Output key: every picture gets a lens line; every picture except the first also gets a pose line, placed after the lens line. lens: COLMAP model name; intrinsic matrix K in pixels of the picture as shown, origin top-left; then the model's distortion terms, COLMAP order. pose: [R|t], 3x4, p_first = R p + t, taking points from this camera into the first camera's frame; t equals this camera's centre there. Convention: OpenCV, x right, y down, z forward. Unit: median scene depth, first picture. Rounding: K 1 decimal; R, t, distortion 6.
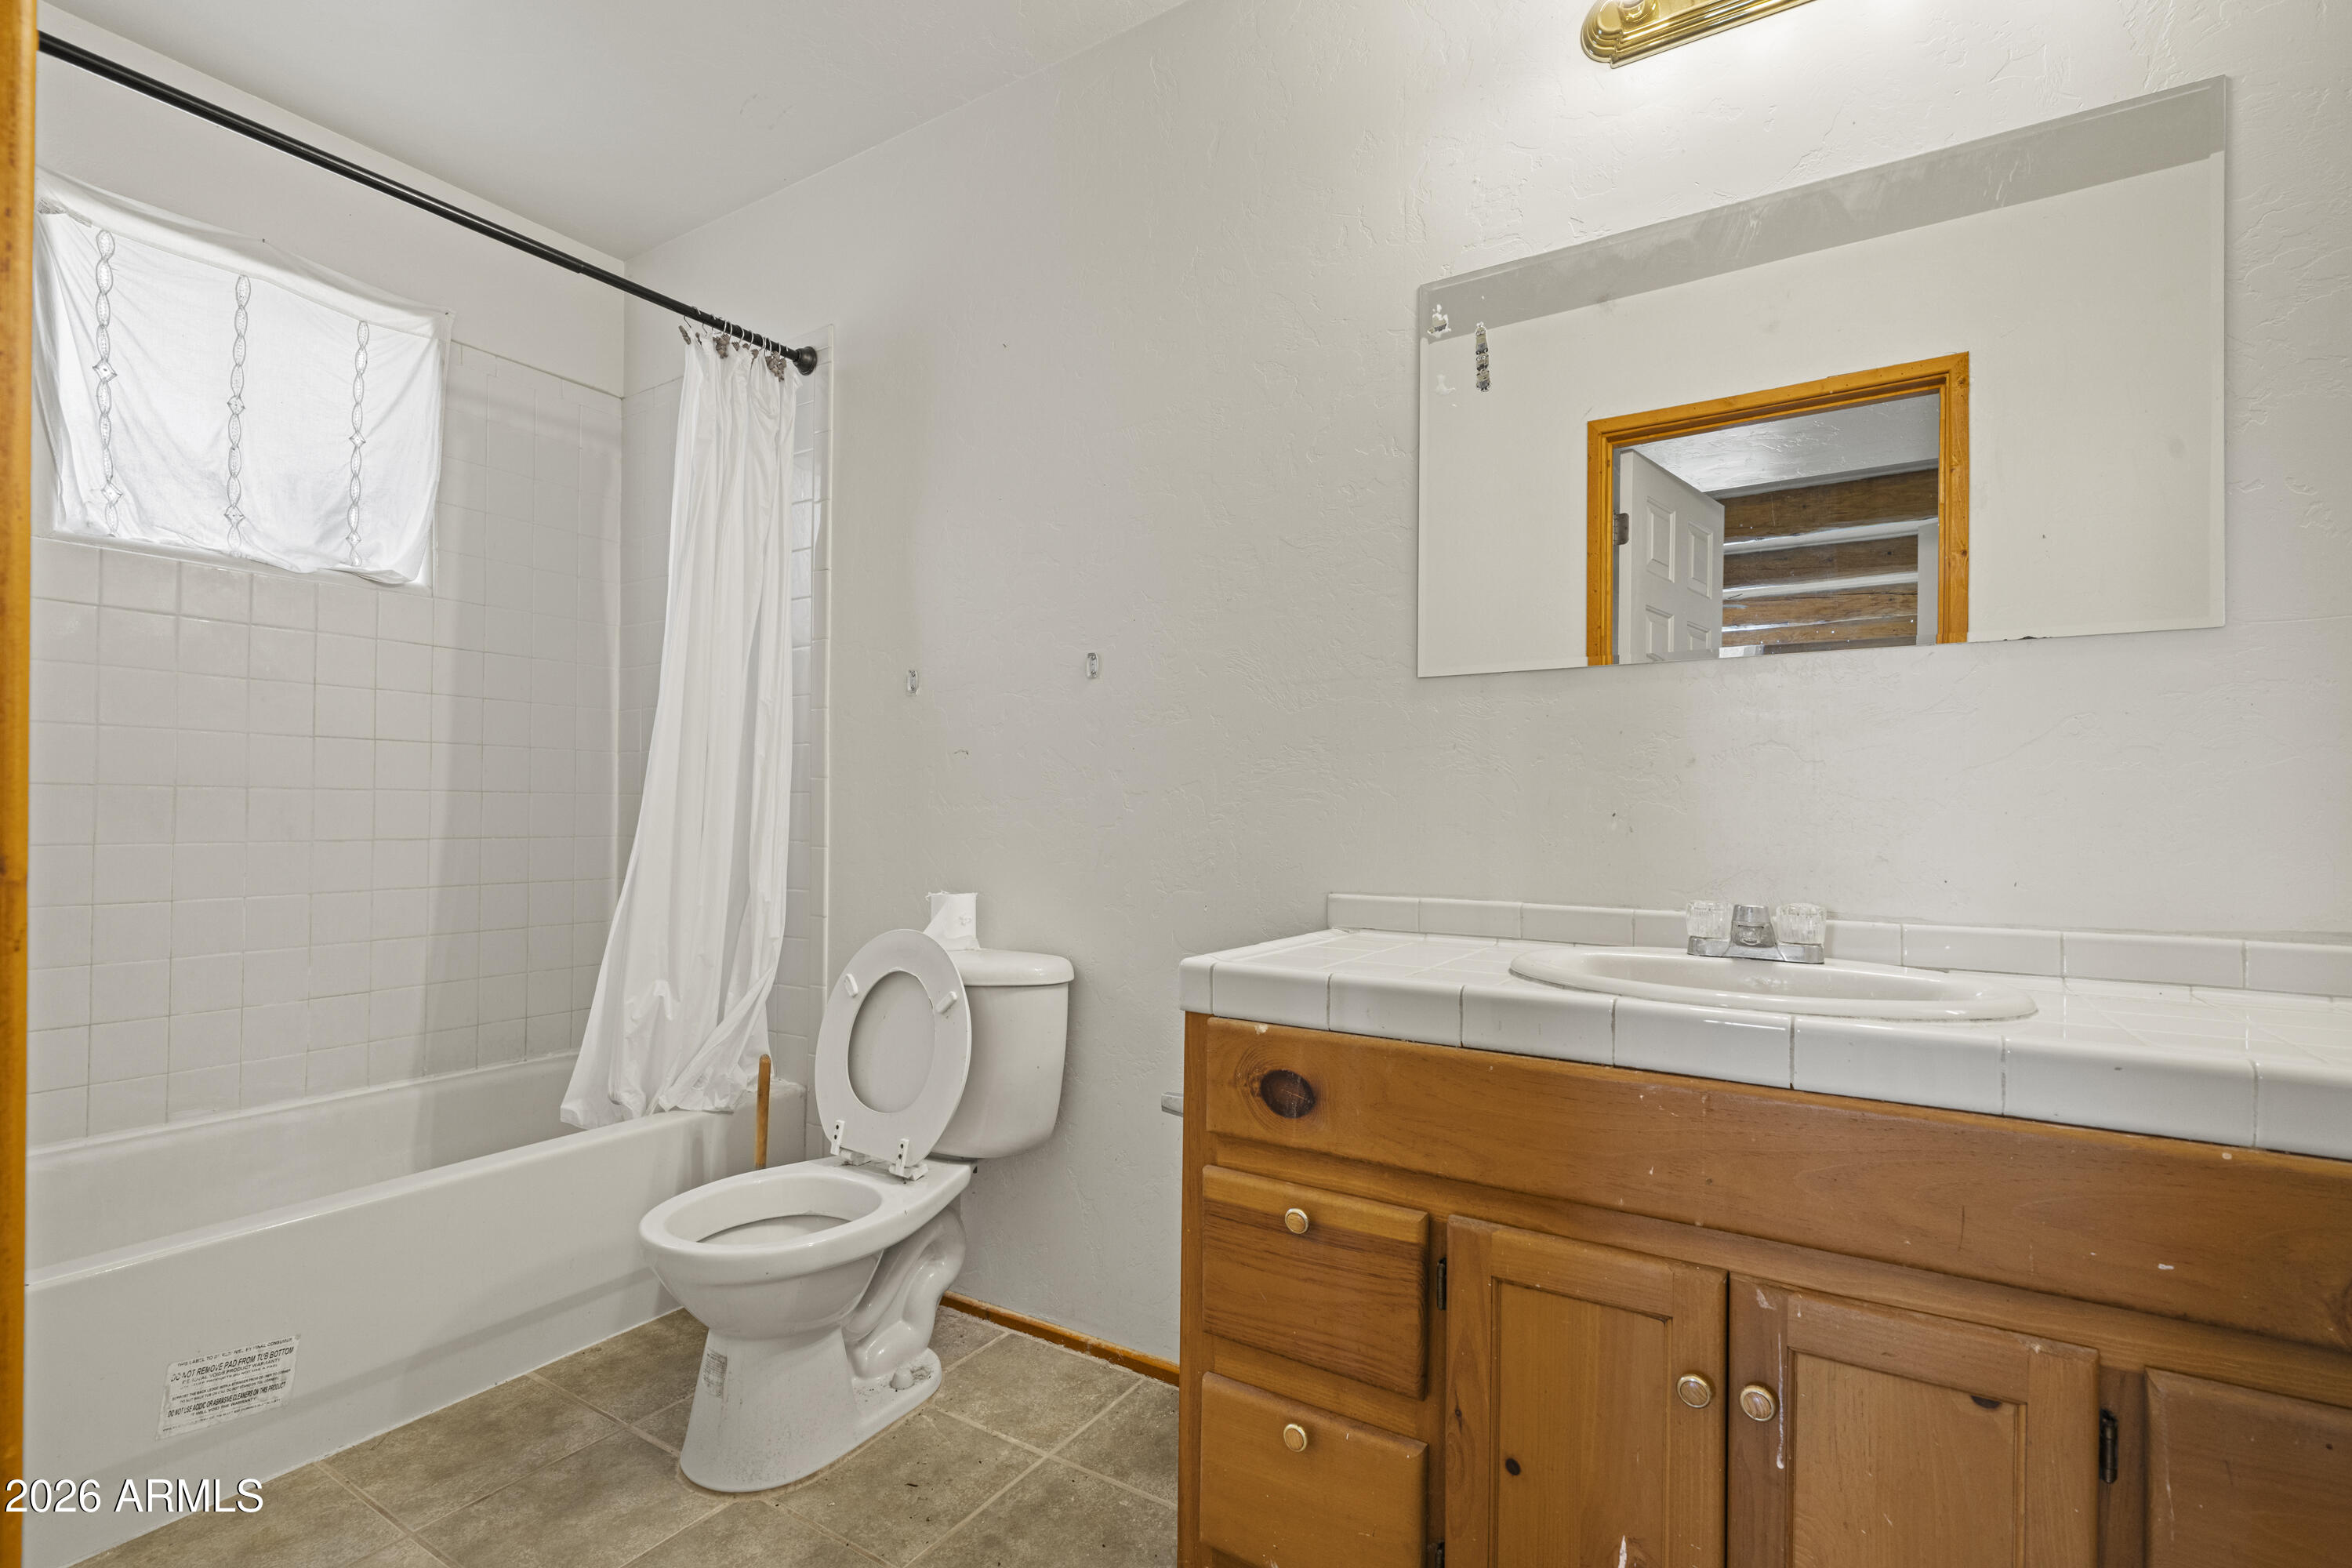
lens RADIAL K [[1086.3, 0, 1169.9], [0, 1086.3, 835.5], [0, 0, 1]] dist [0.001183, 0.000252]
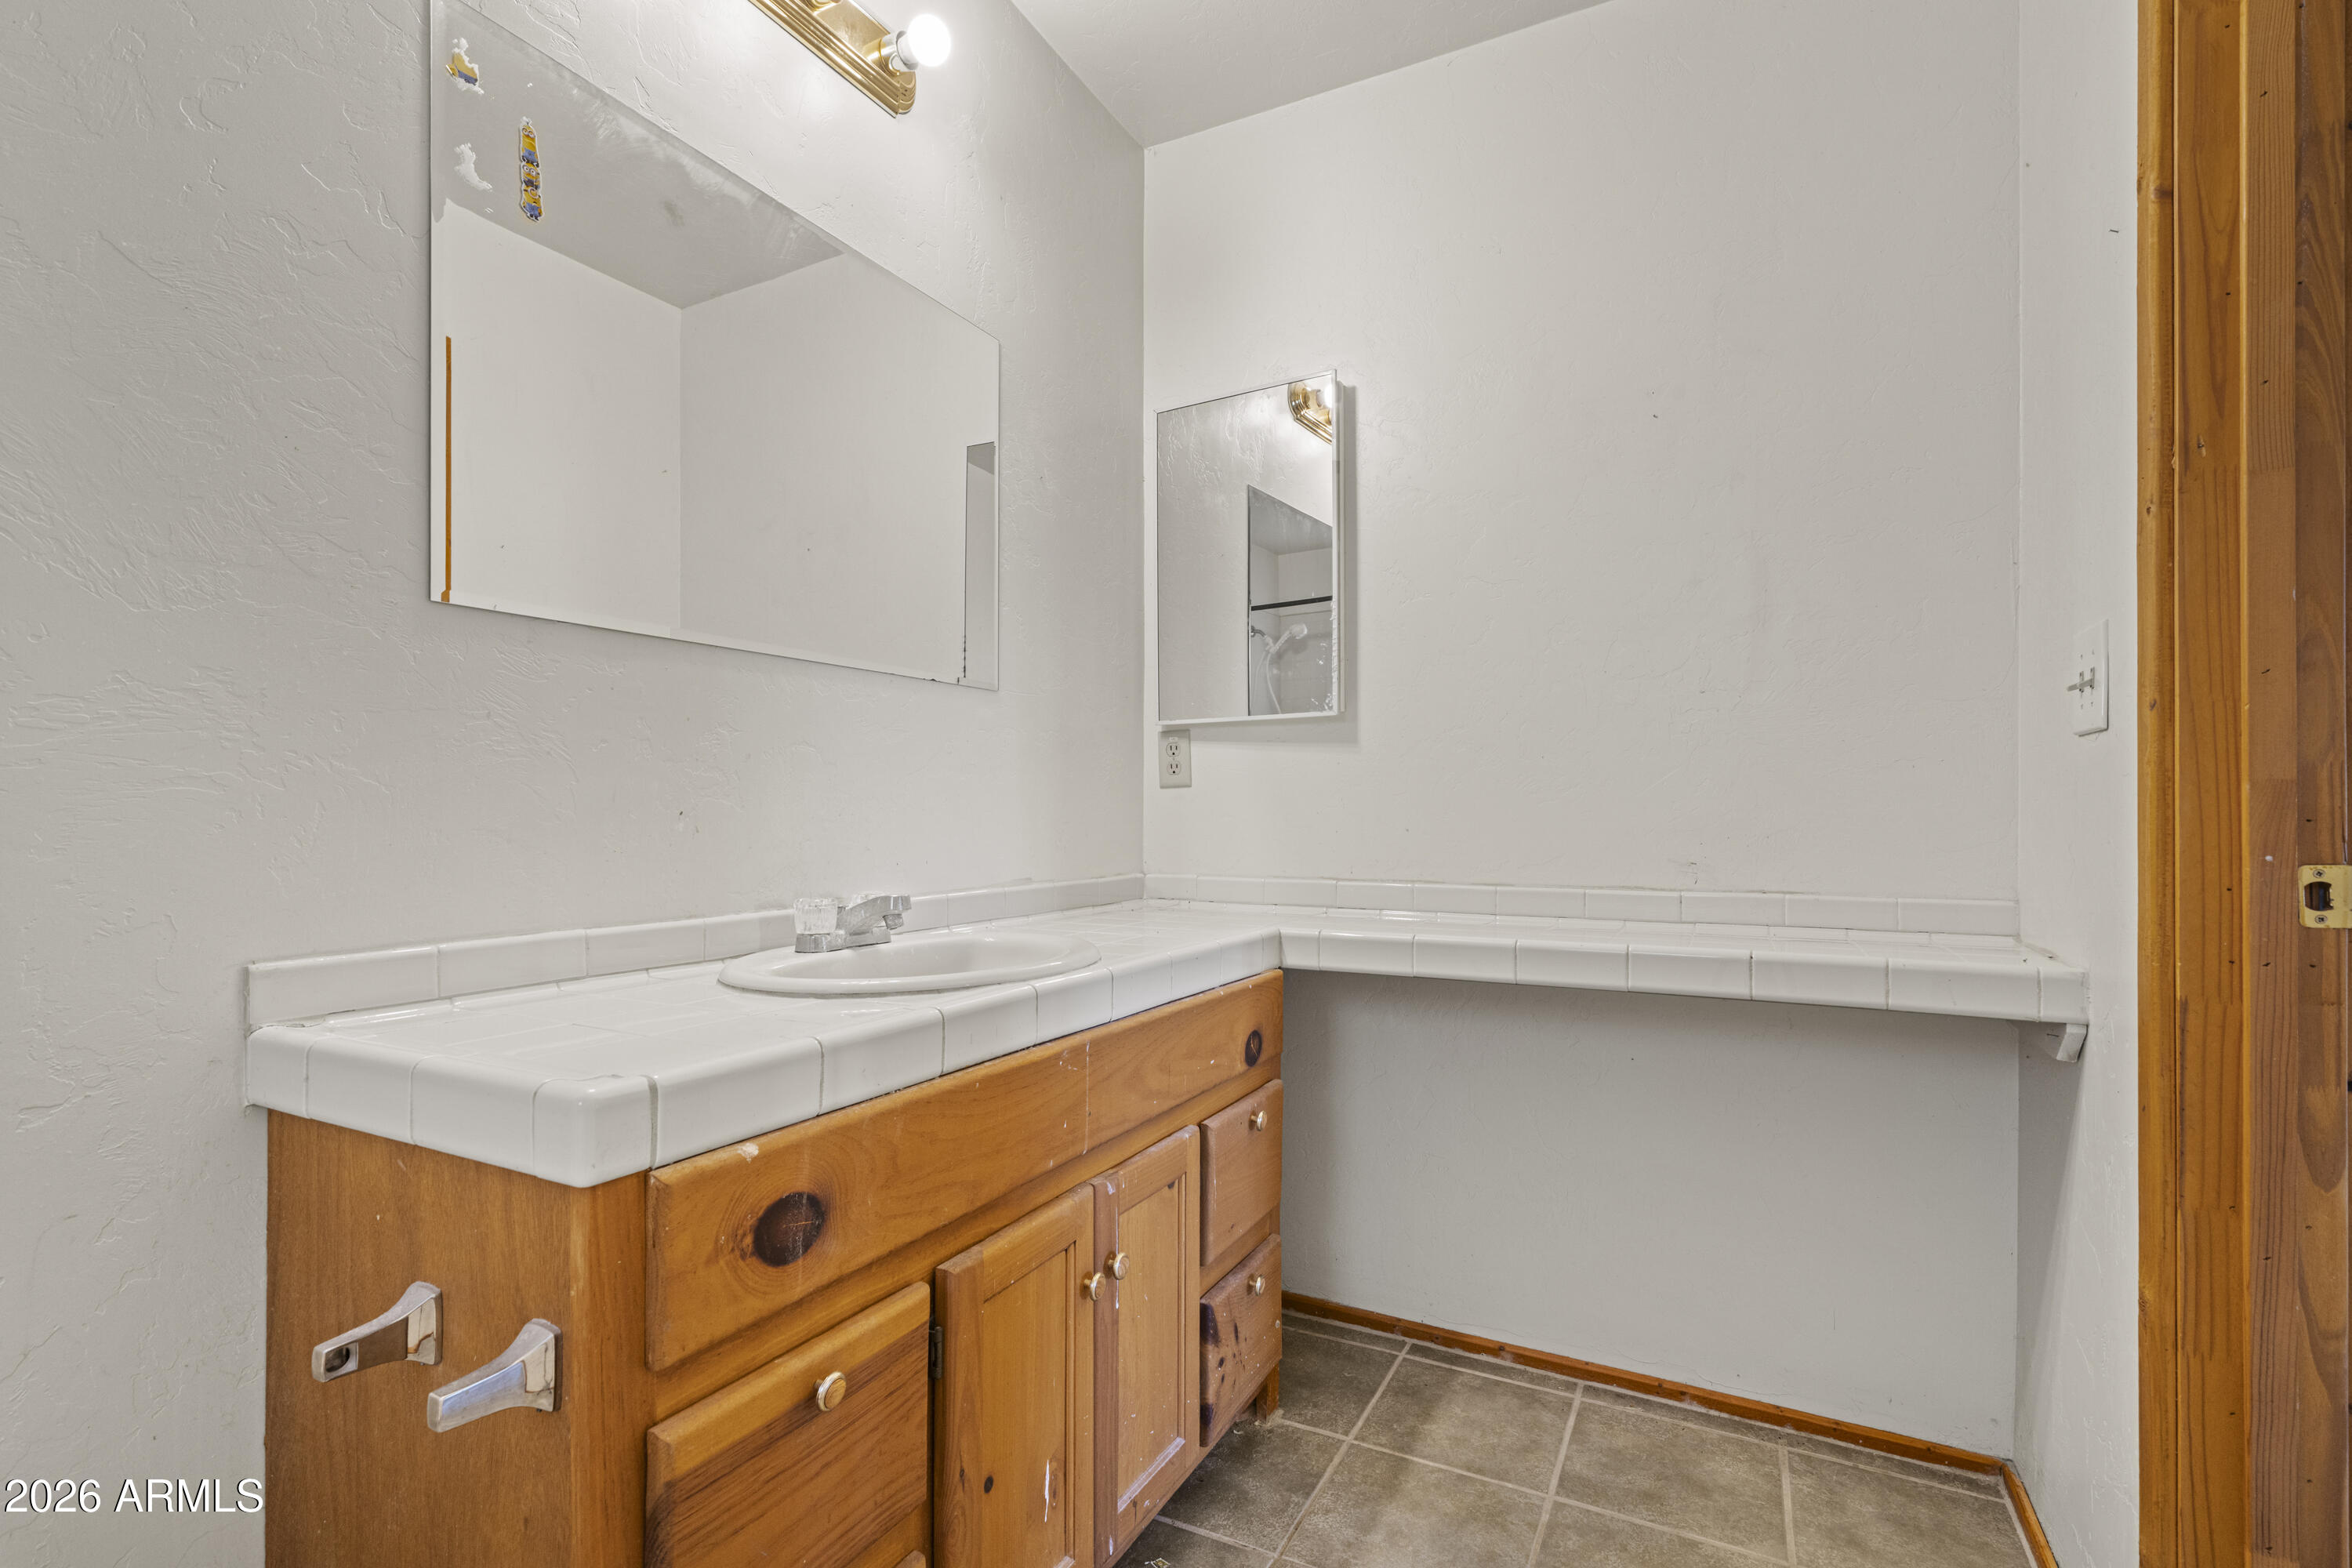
lens RADIAL K [[1086.3, 0, 1169.9], [0, 1086.3, 835.5], [0, 0, 1]] dist [0.001183, 0.000252]
pose [[-0.090006, -0.027432, 0.995563, -0.595266], [0.014757, 0.999474, 0.028874, -0.025457], [-0.995832, 0.017291, -0.089554, 0.831205]]
